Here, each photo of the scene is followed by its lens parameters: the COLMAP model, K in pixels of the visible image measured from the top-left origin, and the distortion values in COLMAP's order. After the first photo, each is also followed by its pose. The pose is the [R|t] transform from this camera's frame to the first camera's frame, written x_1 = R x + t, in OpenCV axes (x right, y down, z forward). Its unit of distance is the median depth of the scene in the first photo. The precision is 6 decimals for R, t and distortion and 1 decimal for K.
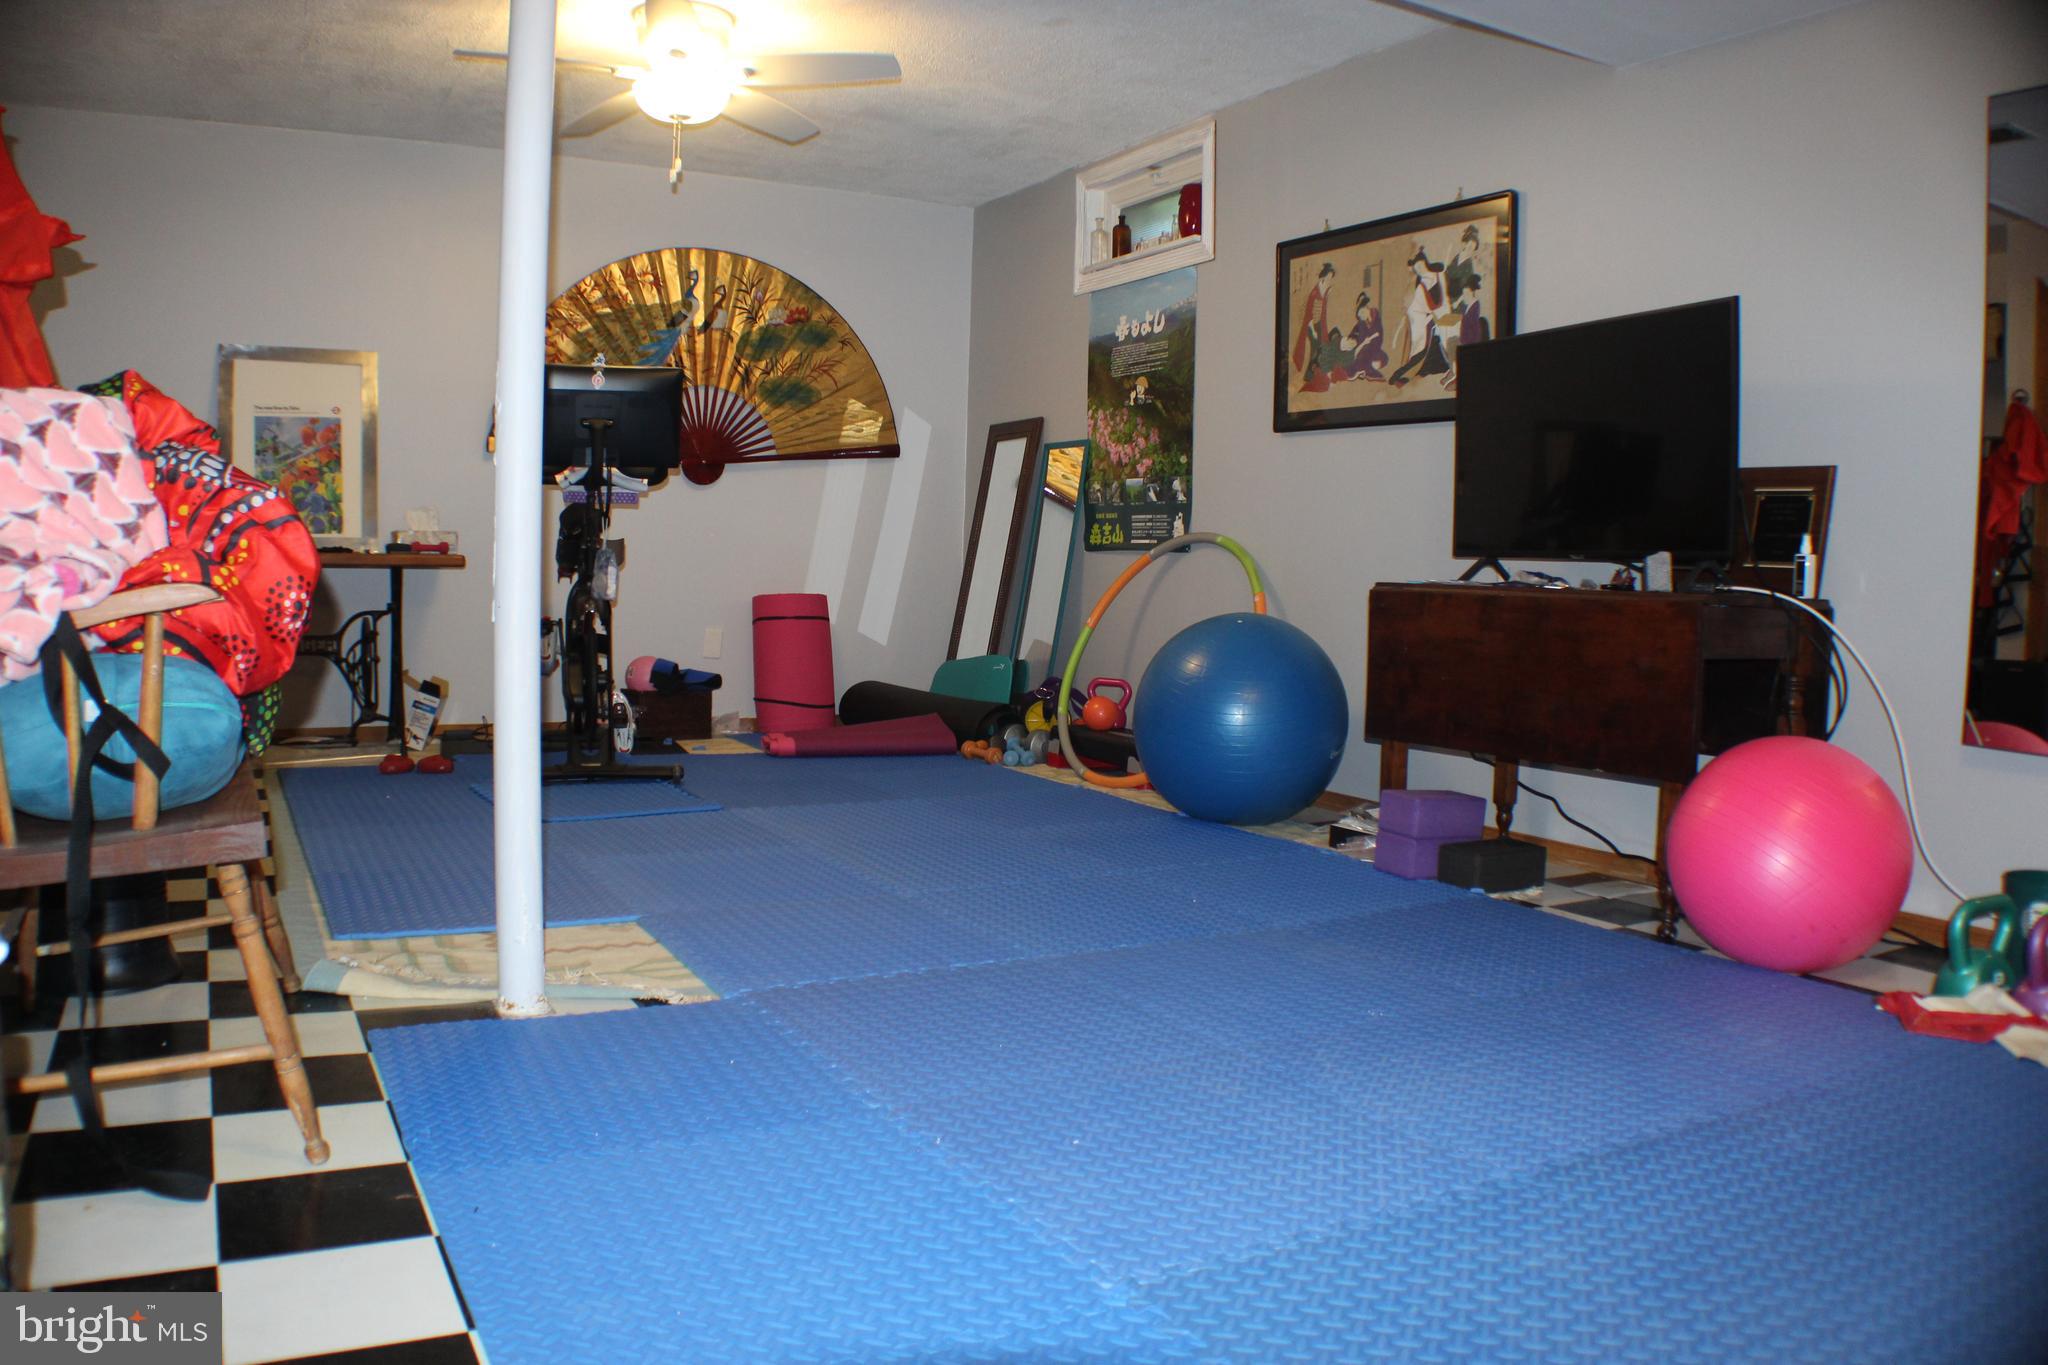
lens RADIAL K [[1546.9, 0, 1013.0], [0, 1546.9, 681.8], [0, 0, 1]] dist [-0.213072, 0.087263]
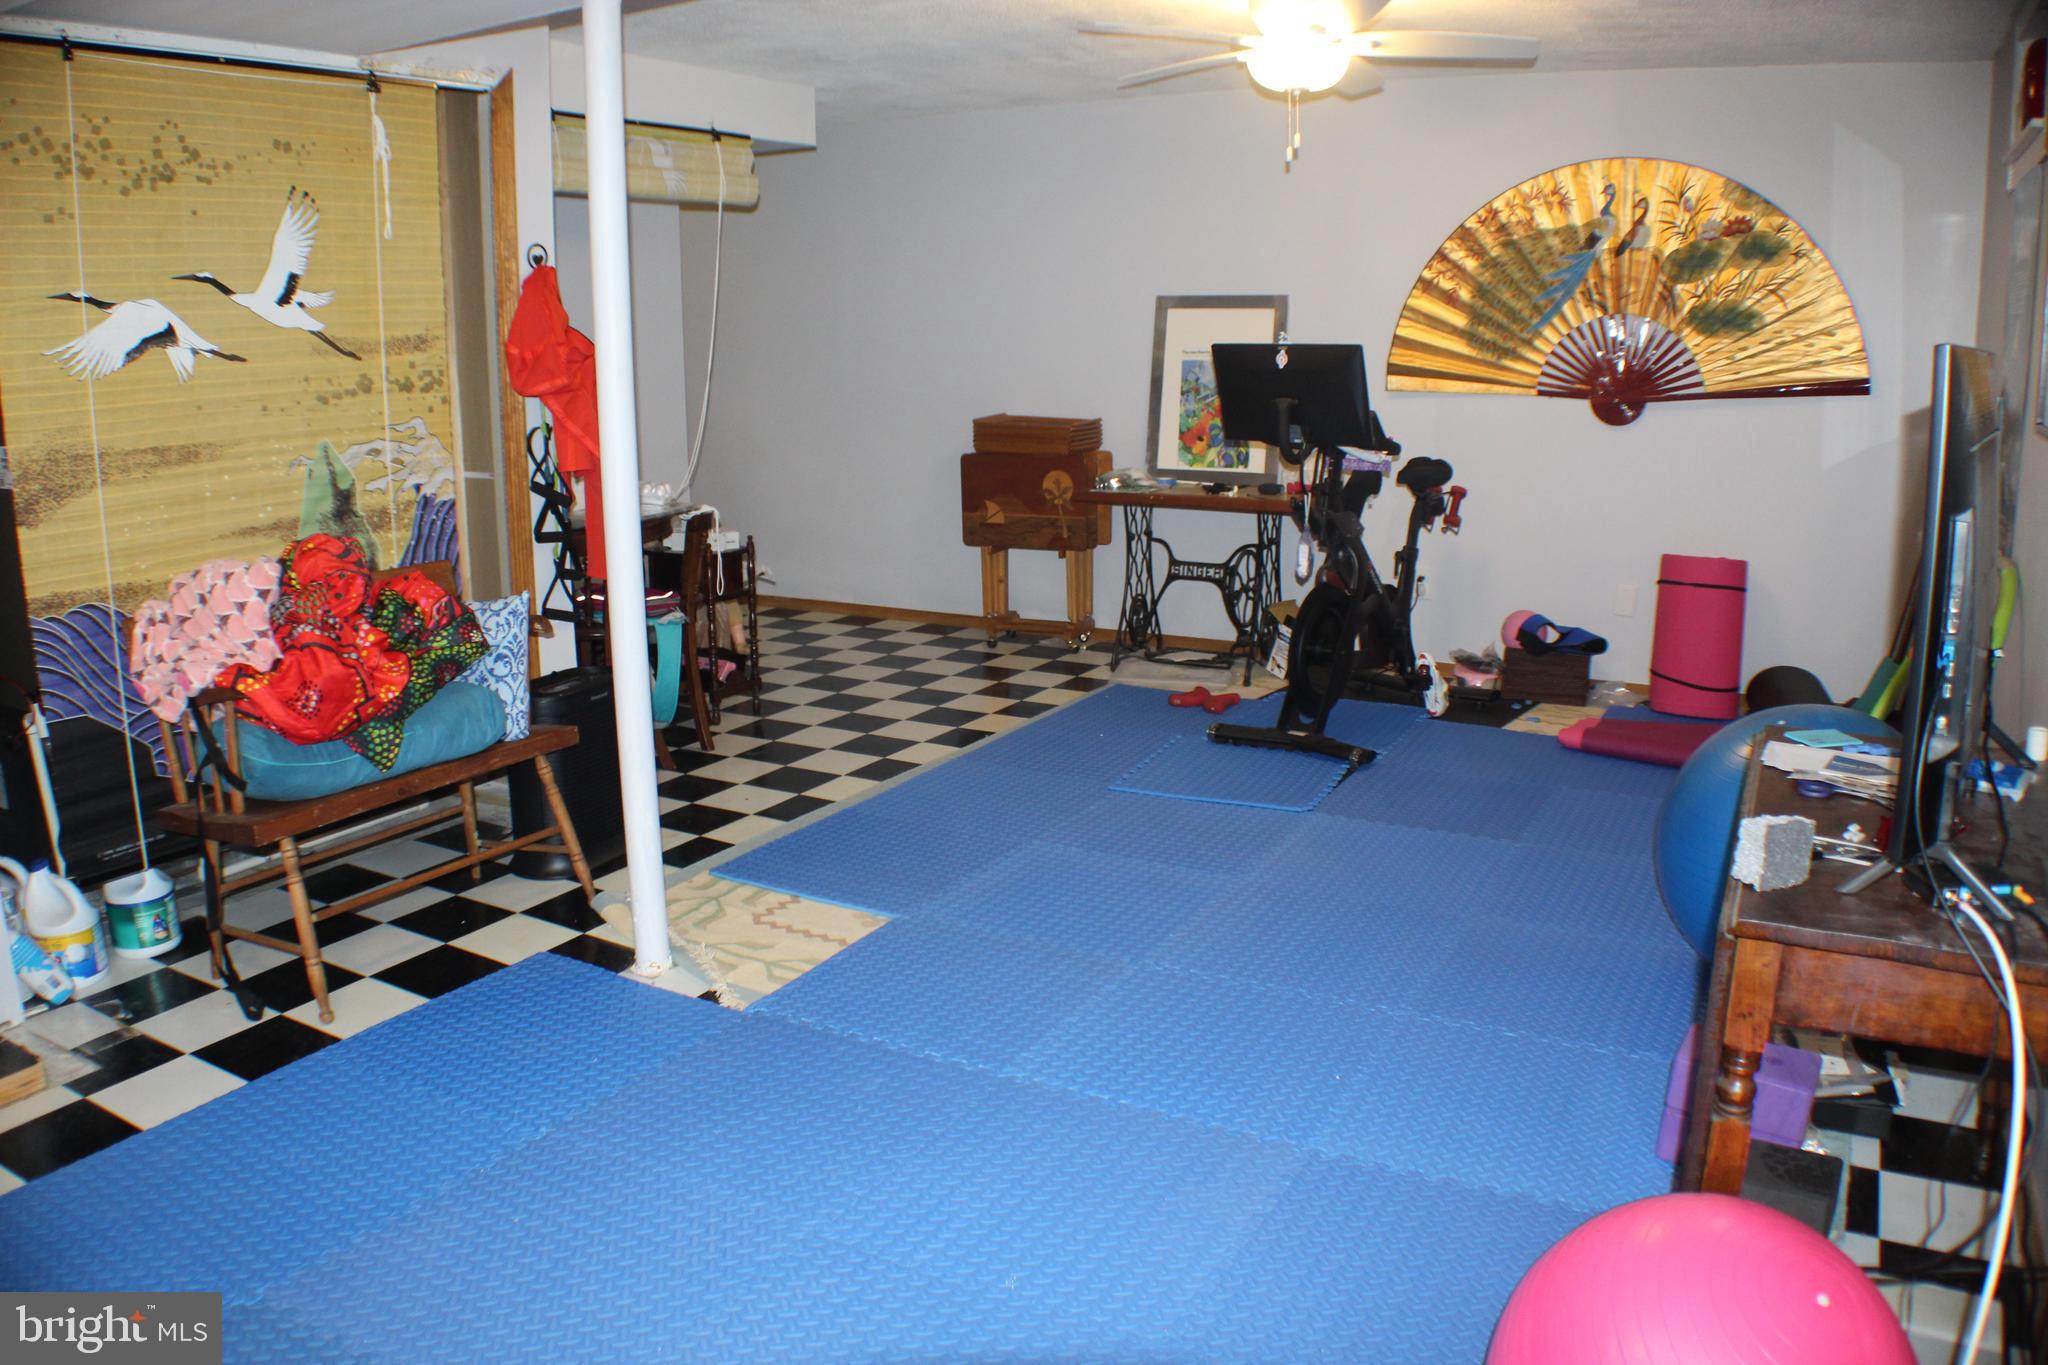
lens RADIAL K [[1546.9, 0, 1013.0], [0, 1546.9, 681.8], [0, 0, 1]] dist [-0.213072, 0.087263]
pose [[0.506801, 0.165984, -0.845932, 0.395539], [-0.044031, 0.984992, 0.166891, -0.114872], [0.860938, -0.047333, 0.506504, 0.253330]]
